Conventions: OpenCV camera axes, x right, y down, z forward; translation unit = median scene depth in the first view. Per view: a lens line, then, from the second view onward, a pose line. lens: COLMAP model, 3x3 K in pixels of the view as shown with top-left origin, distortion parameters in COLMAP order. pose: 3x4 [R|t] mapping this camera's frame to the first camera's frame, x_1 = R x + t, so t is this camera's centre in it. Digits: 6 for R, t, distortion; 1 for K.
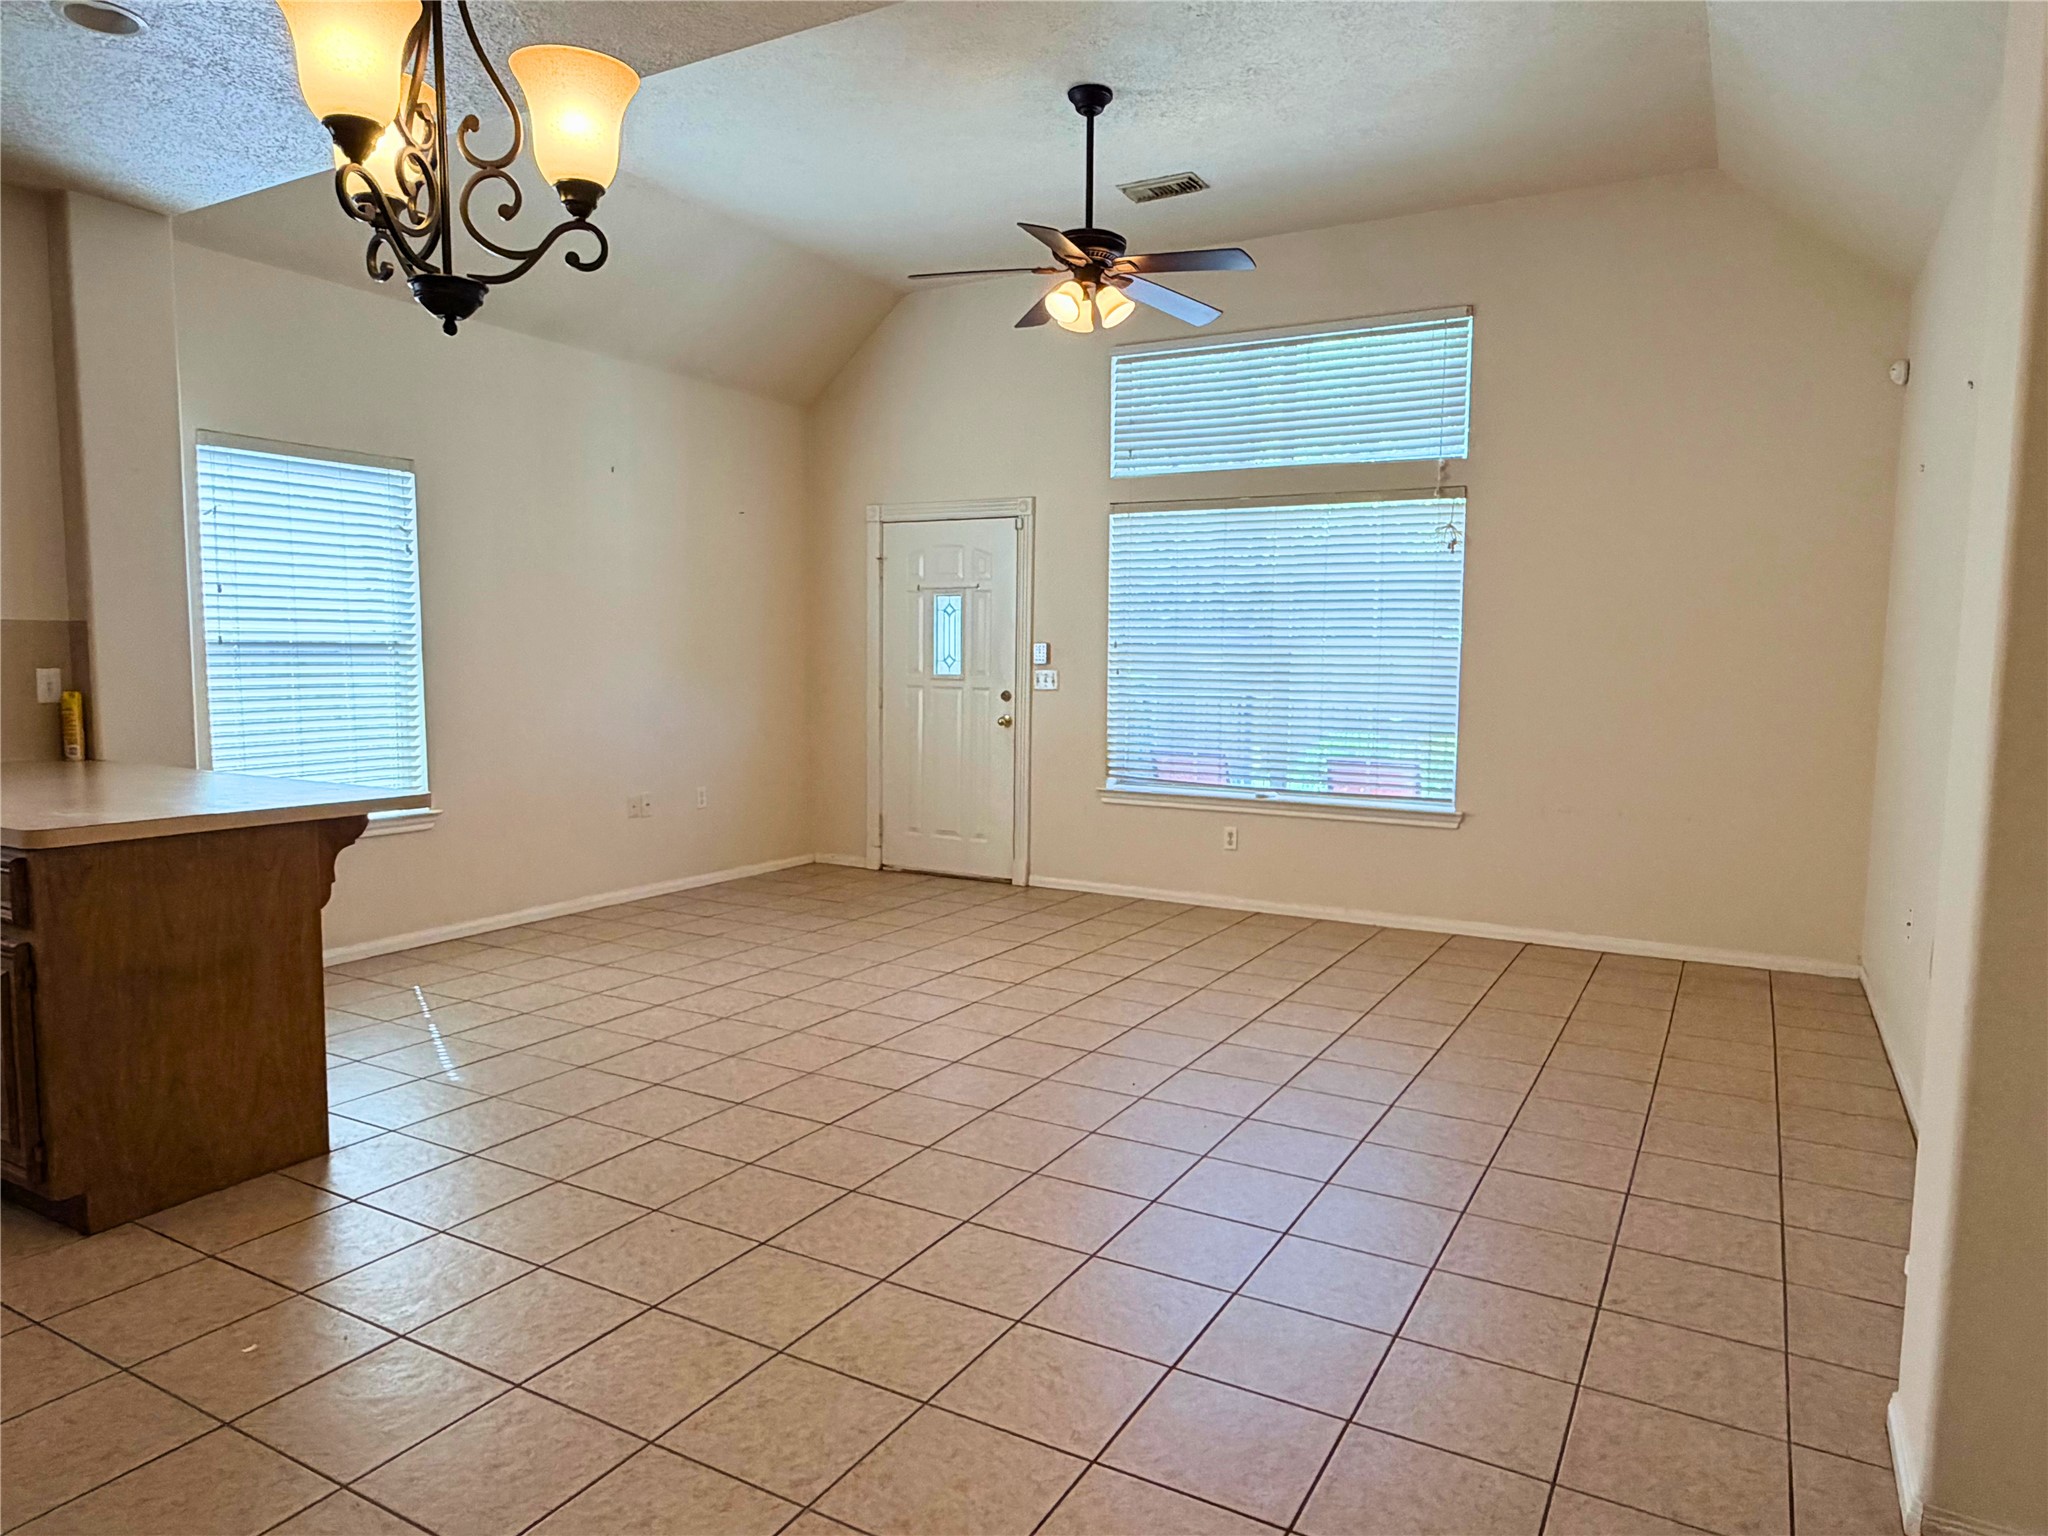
lens RADIAL K [[1277.1, 0, 1024.0], [0, 1277.1, 768.0], [0, 0, 1]] dist [-0.004634, -0.000909]
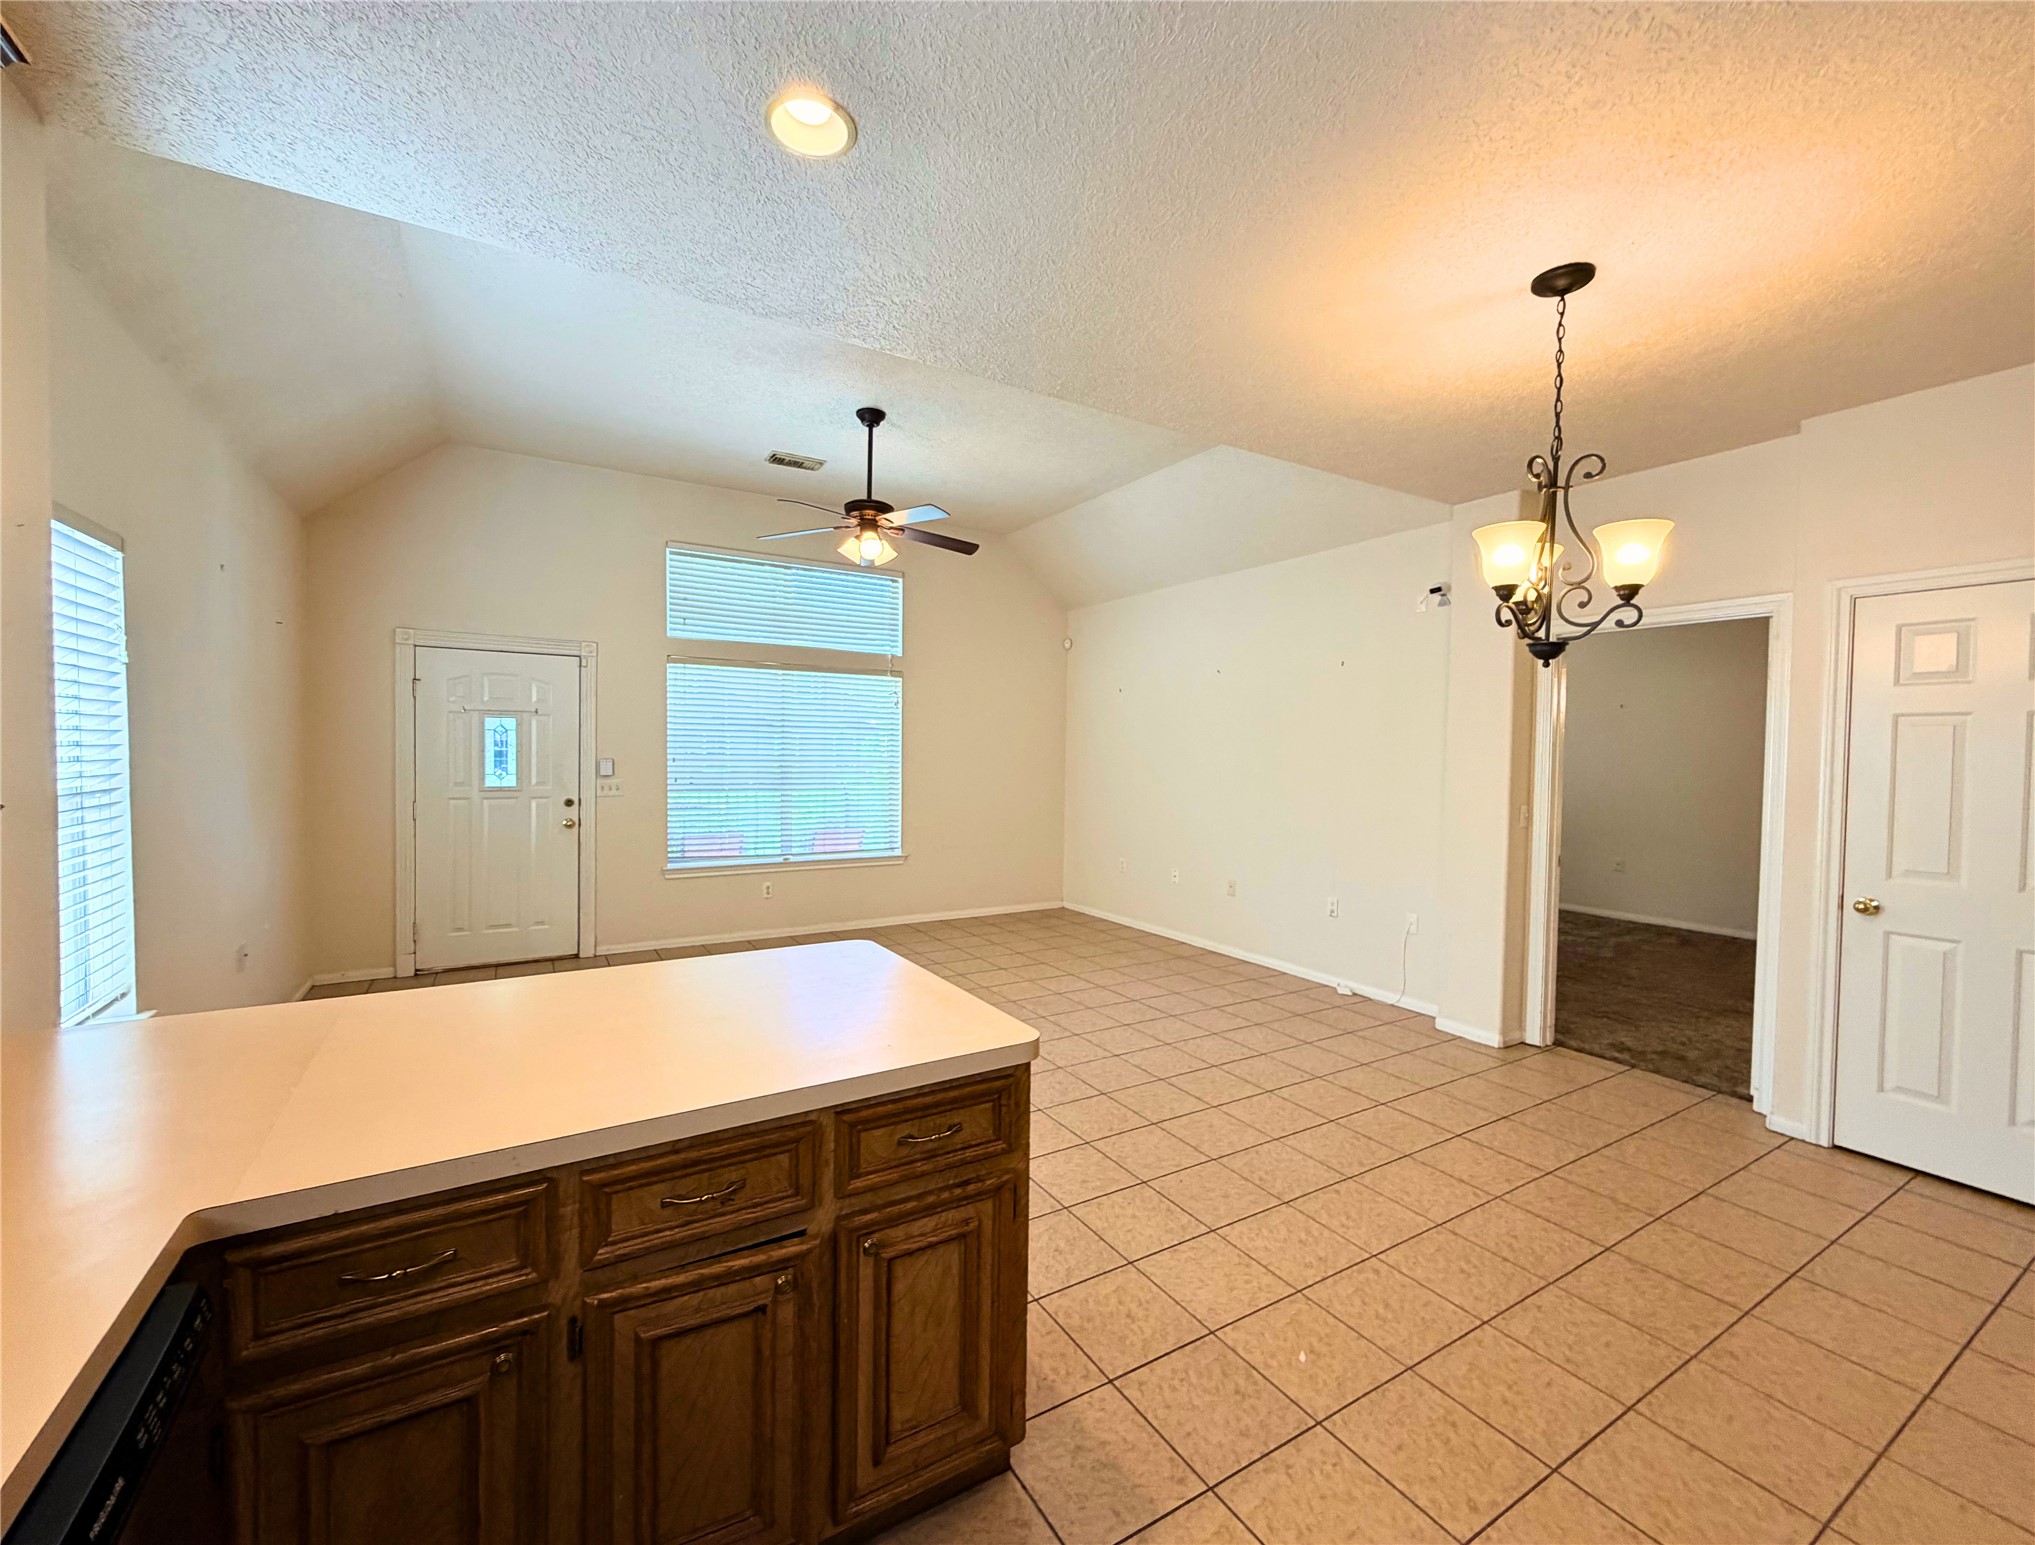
lens RADIAL K [[820.8, 0, 1004.4], [0, 820.8, 771.4], [0, 0, 1]] dist [0.002111, 0.000026]
pose [[0.508904, -0.025748, 0.860438, -0.503370], [0.068159, 0.997620, -0.010460, -0.052897], [-0.858121, 0.063970, 0.509448, 0.265309]]
